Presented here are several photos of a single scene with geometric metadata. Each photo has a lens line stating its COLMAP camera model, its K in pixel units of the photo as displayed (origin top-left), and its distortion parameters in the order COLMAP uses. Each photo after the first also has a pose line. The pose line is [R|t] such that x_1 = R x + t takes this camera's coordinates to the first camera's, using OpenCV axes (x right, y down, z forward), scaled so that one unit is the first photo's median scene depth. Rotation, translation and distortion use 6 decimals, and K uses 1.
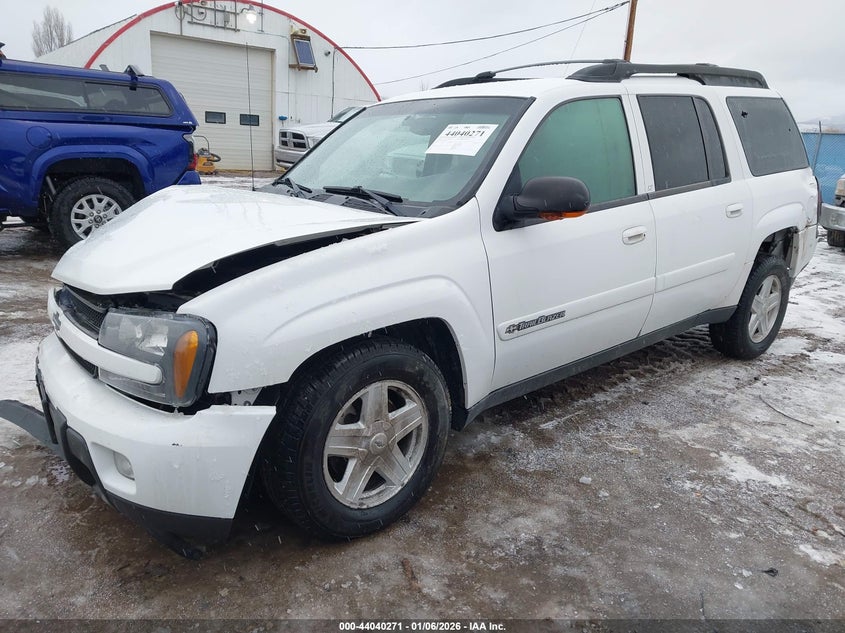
lens RADIAL K [[677.1, 0, 422.5], [0, 677.1, 316.5], [0, 0, 1]] dist [-0.001387, -0.000527]
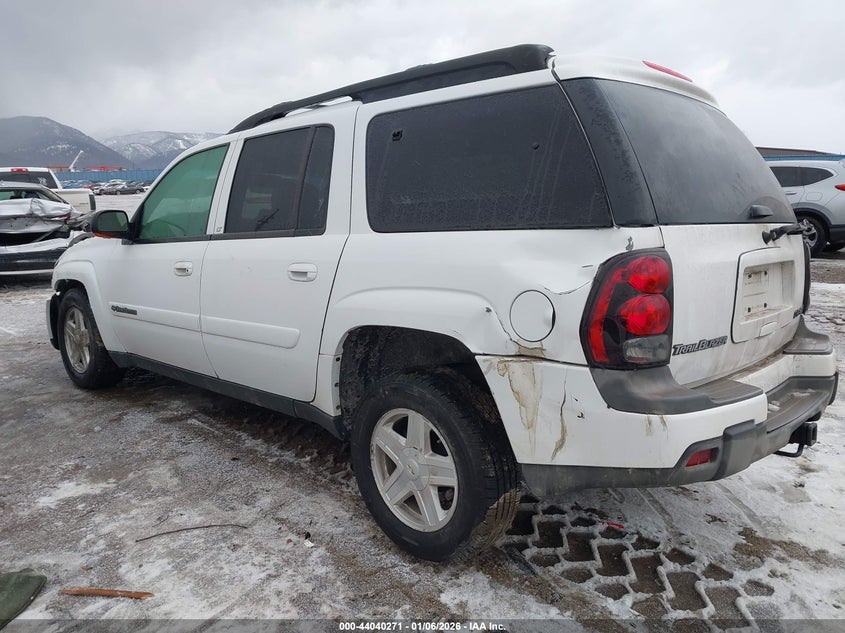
lens RADIAL K [[677.1, 0, 422.5], [0, 677.1, 316.5], [0, 0, 1]] dist [-0.001387, -0.000527]
pose [[0.079332, 0.149793, -0.985529, 1.393704], [-0.257396, 0.958198, 0.124919, -0.274399], [0.963044, 0.243761, 0.114572, 1.231975]]
